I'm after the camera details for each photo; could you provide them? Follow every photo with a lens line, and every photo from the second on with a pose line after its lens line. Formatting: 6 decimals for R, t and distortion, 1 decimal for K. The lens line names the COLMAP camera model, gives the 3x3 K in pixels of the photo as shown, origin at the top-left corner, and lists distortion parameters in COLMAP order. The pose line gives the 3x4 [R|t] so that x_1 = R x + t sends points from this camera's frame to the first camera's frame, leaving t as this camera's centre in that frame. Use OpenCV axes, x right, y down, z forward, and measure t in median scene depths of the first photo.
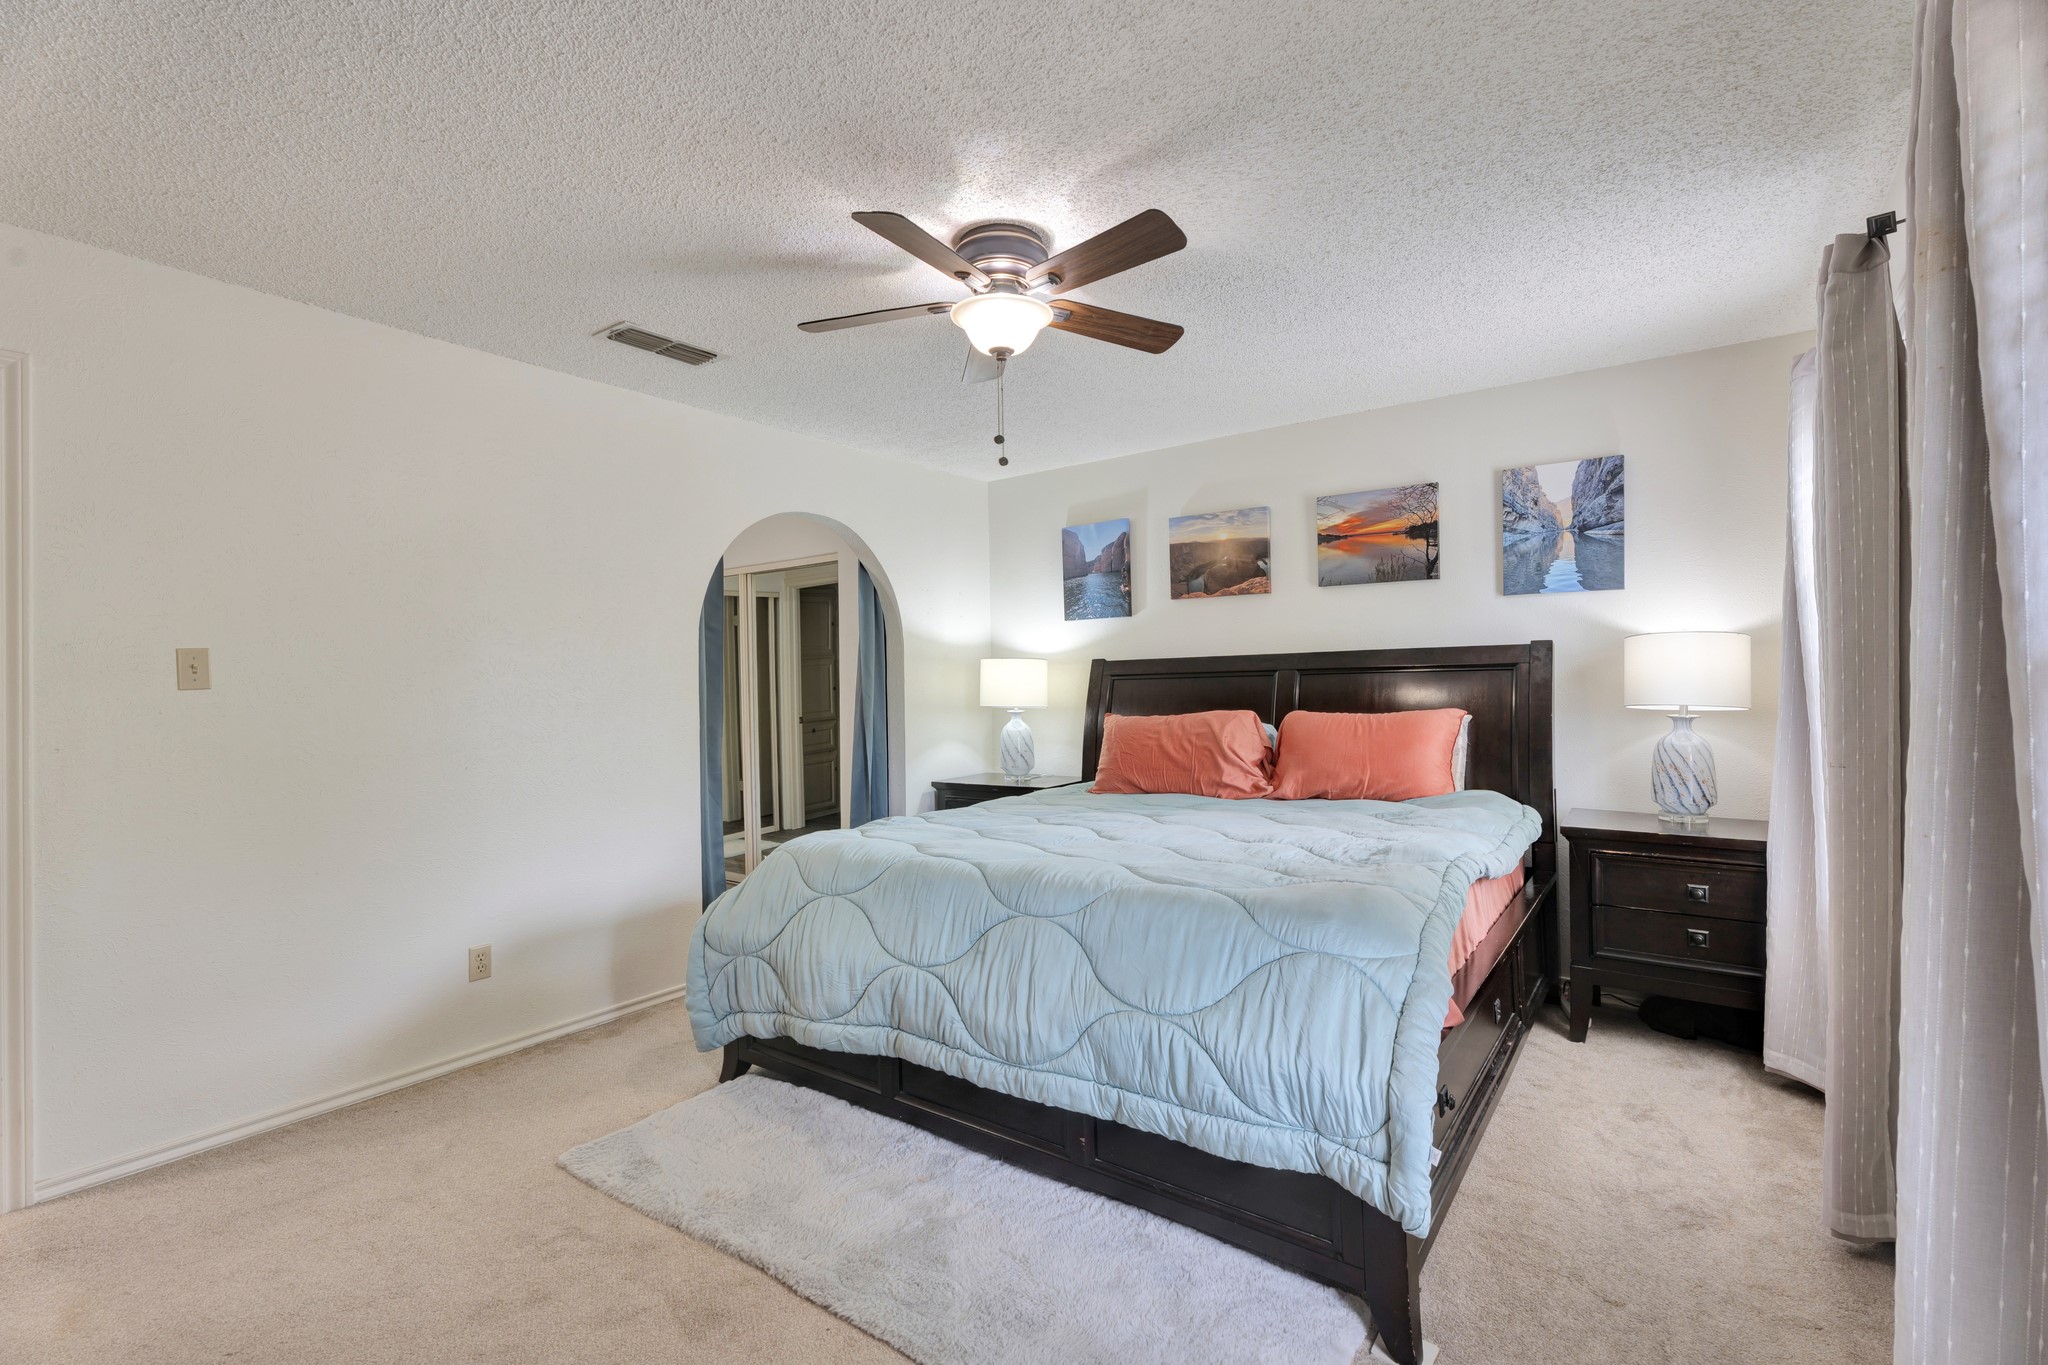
lens RADIAL K [[910.1, 0, 1011.9], [0, 910.1, 671.9], [0, 0, 1]] dist [0.000422, 0.000891]
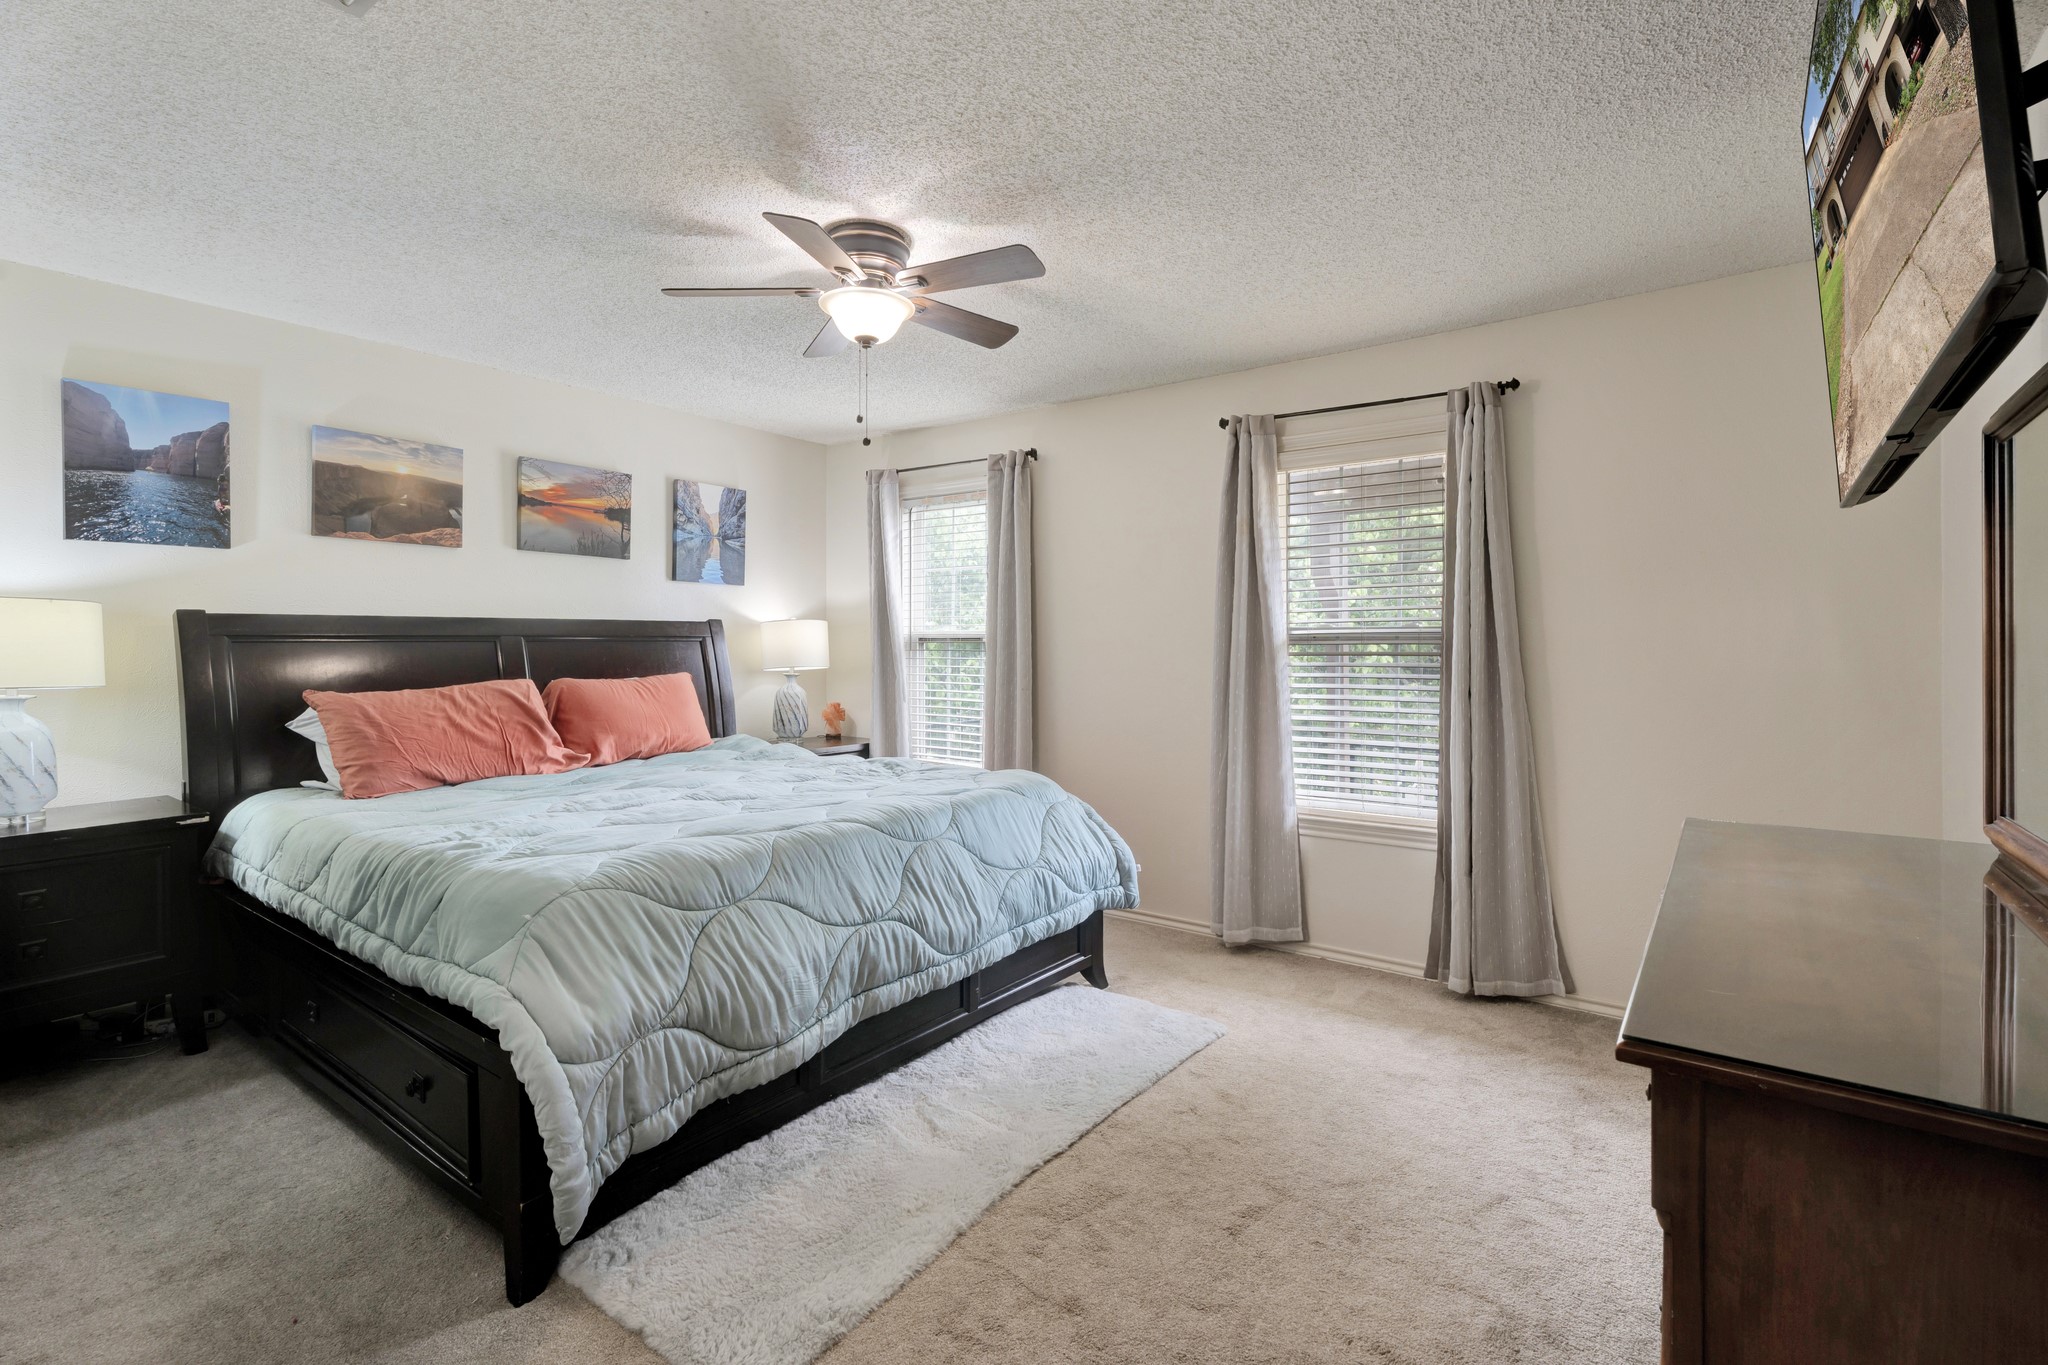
lens RADIAL K [[939.6, 0, 1039.8], [0, 939.6, 645.6], [0, 0, 1]] dist [-0.001263, 0.000033]
pose [[-0.007947, 0.015398, 0.999850, -0.684134], [-0.015118, 0.999765, -0.015516, 0.014847], [-0.999854, -0.015239, -0.007713, 0.483025]]
